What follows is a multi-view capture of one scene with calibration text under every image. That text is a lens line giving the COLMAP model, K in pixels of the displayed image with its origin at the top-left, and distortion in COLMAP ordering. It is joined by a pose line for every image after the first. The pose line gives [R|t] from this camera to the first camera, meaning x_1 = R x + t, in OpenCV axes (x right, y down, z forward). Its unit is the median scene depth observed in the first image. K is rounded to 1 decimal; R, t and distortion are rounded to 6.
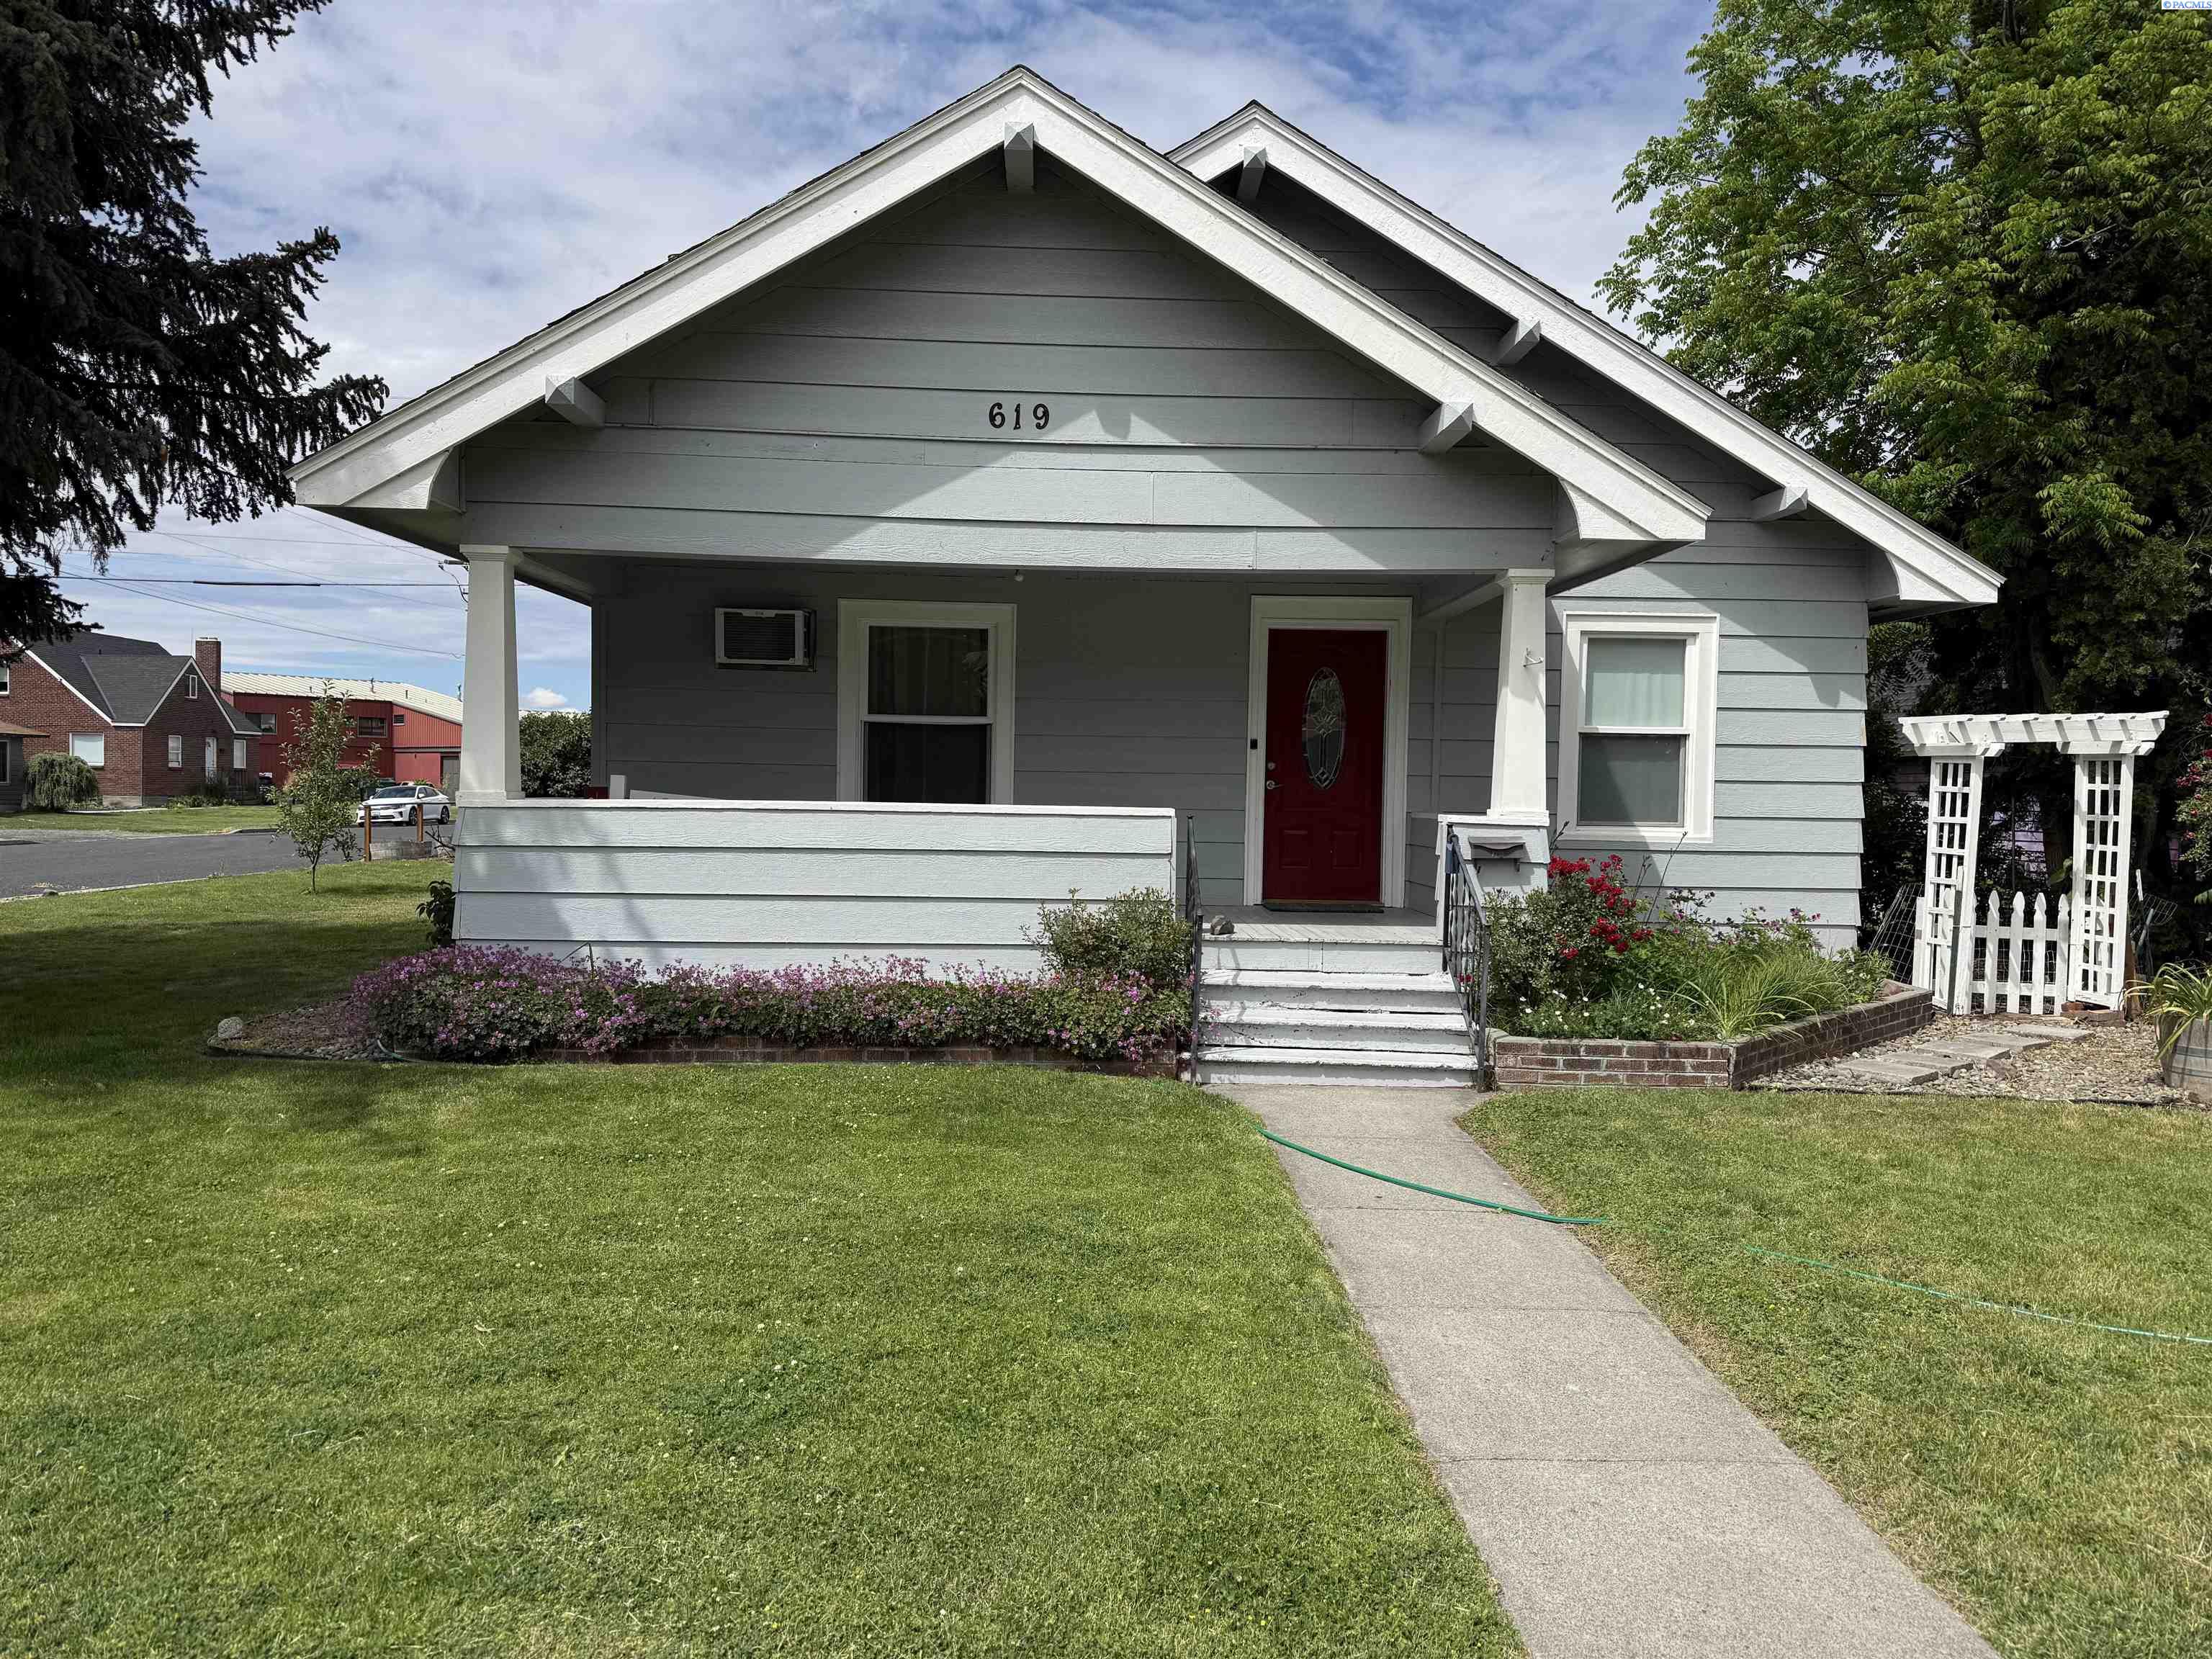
lens RADIAL K [[1564.7, 0, 1118.7], [0, 1564.7, 825.4], [0, 0, 1]] dist [0.055607, -0.005406]
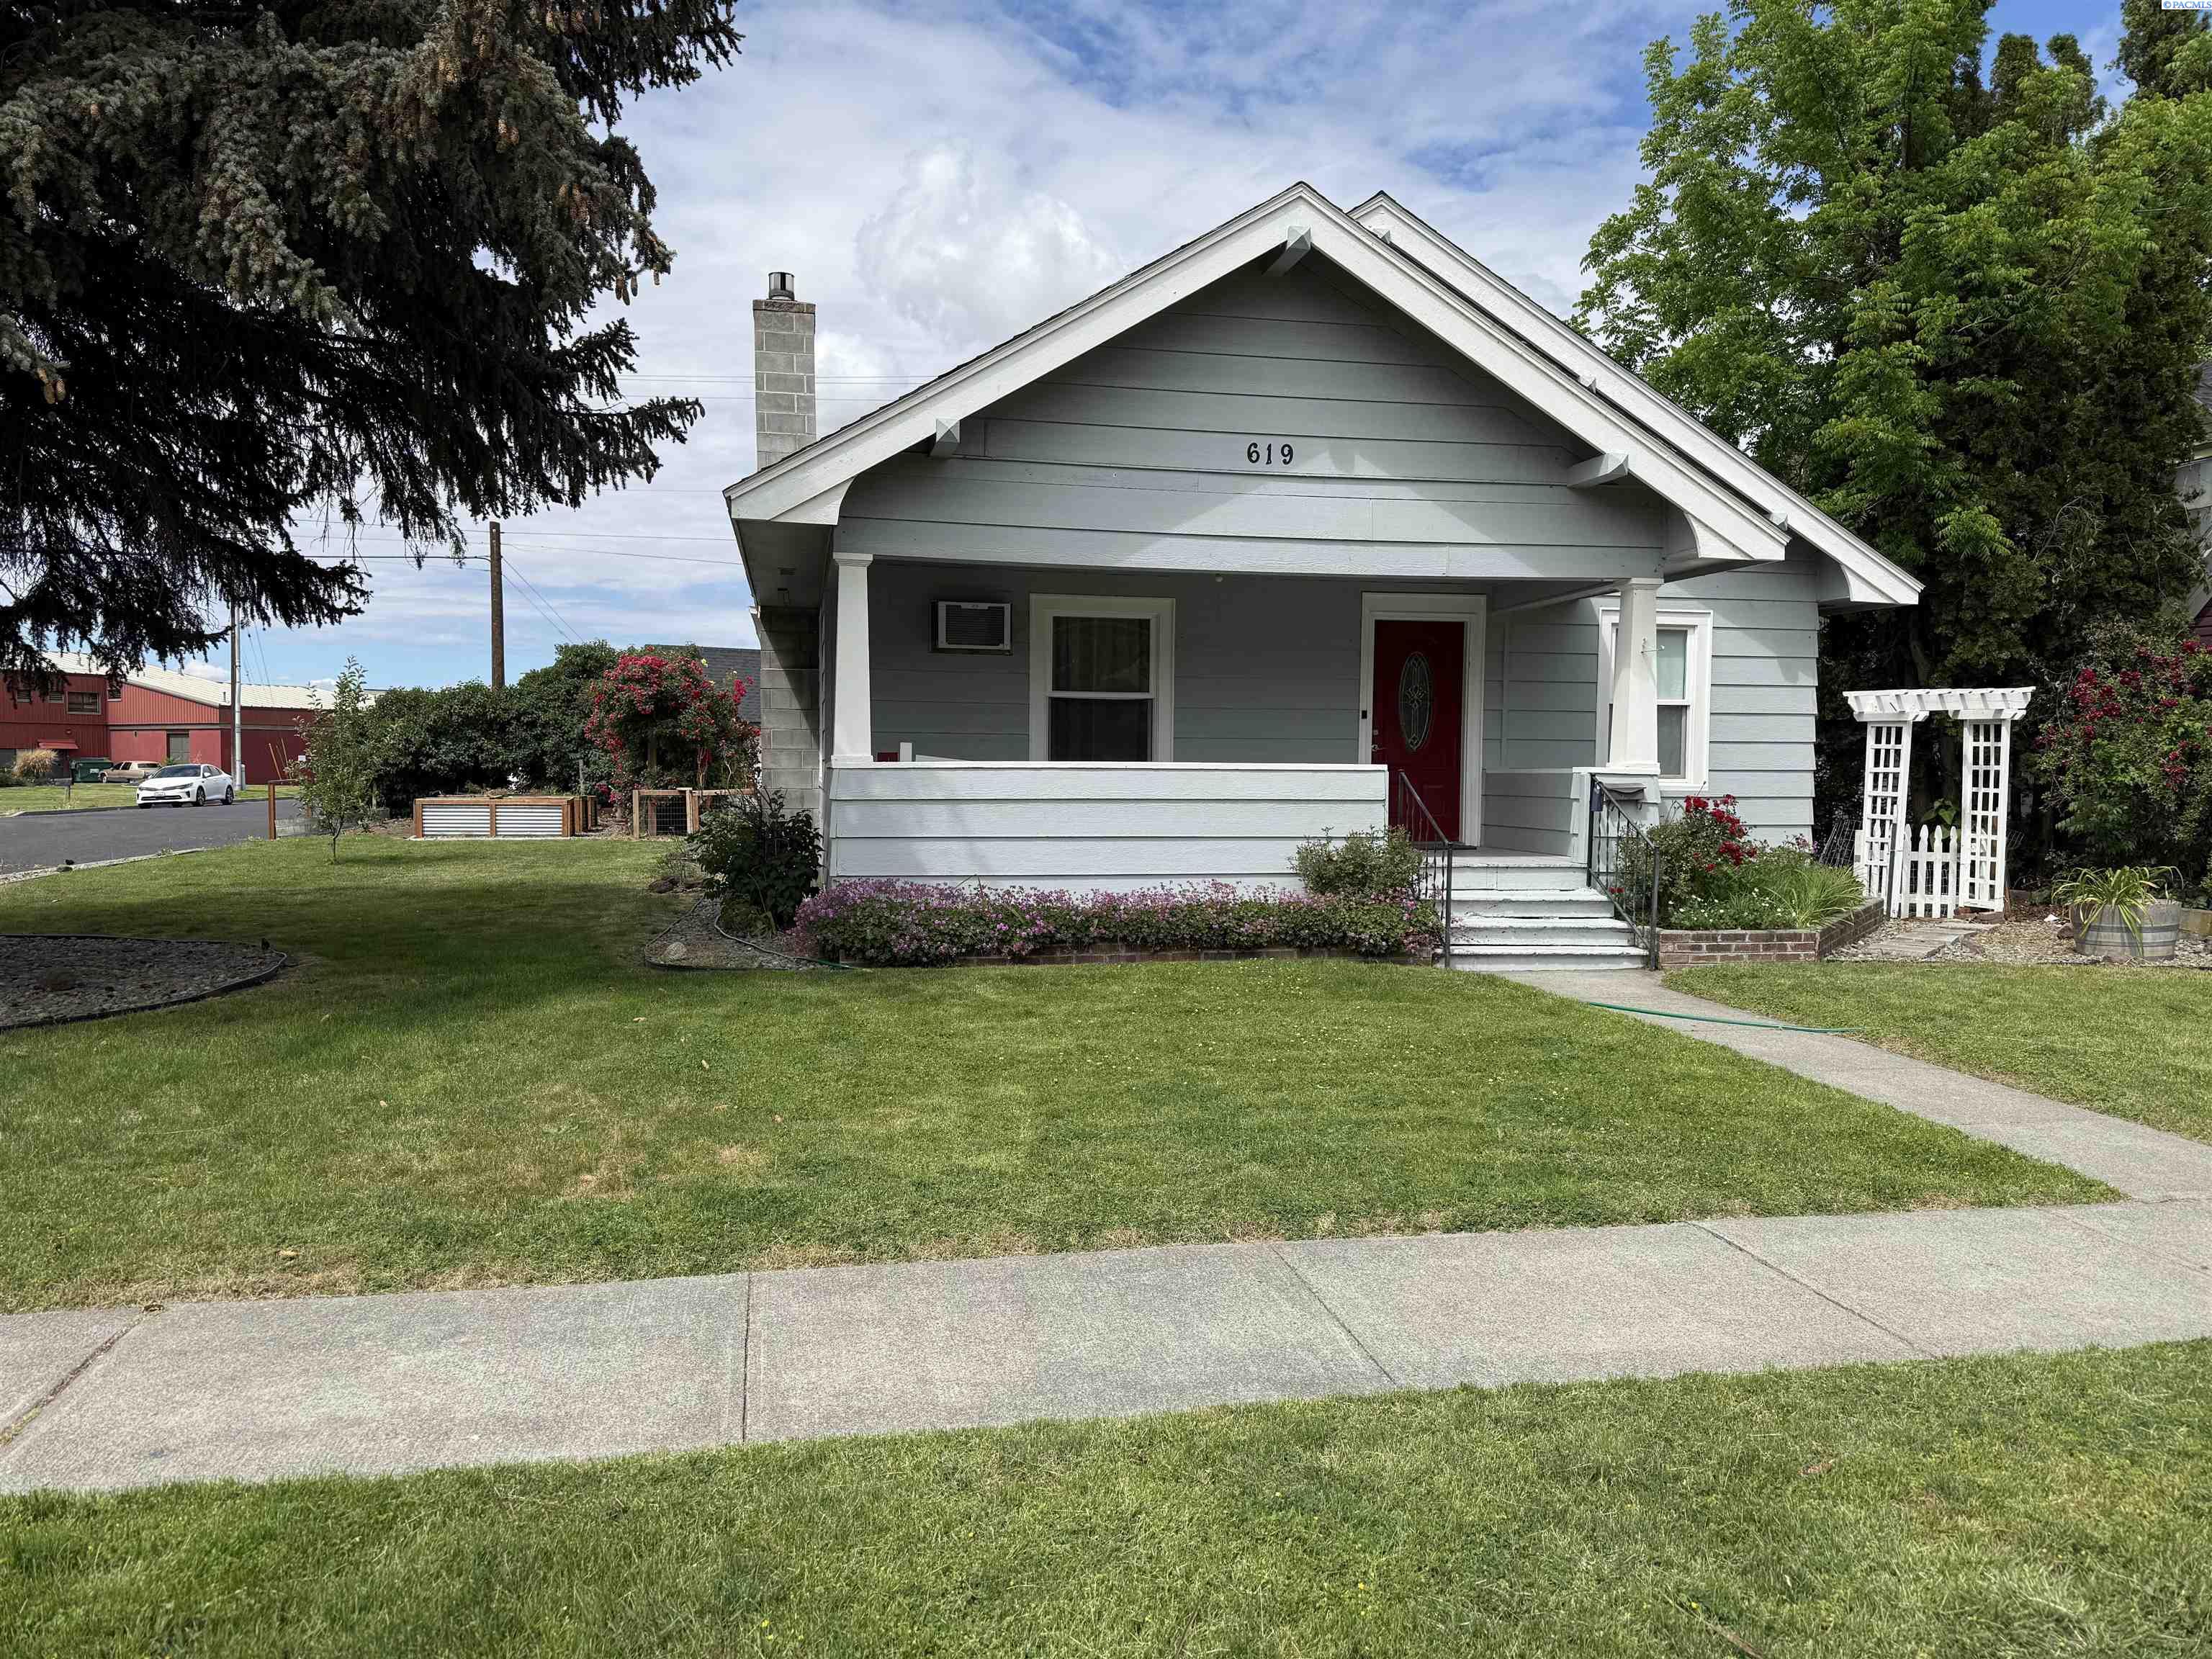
lens RADIAL K [[1564.7, 0, 1090.8], [0, 1564.7, 839.1], [0, 0, 1]] dist [0.055607, -0.005406]
pose [[0.986364, -0.016484, 0.163754, -0.339033], [0.012507, 0.999602, 0.025291, 0.012270], [-0.164105, -0.022898, 0.986177, -0.184220]]
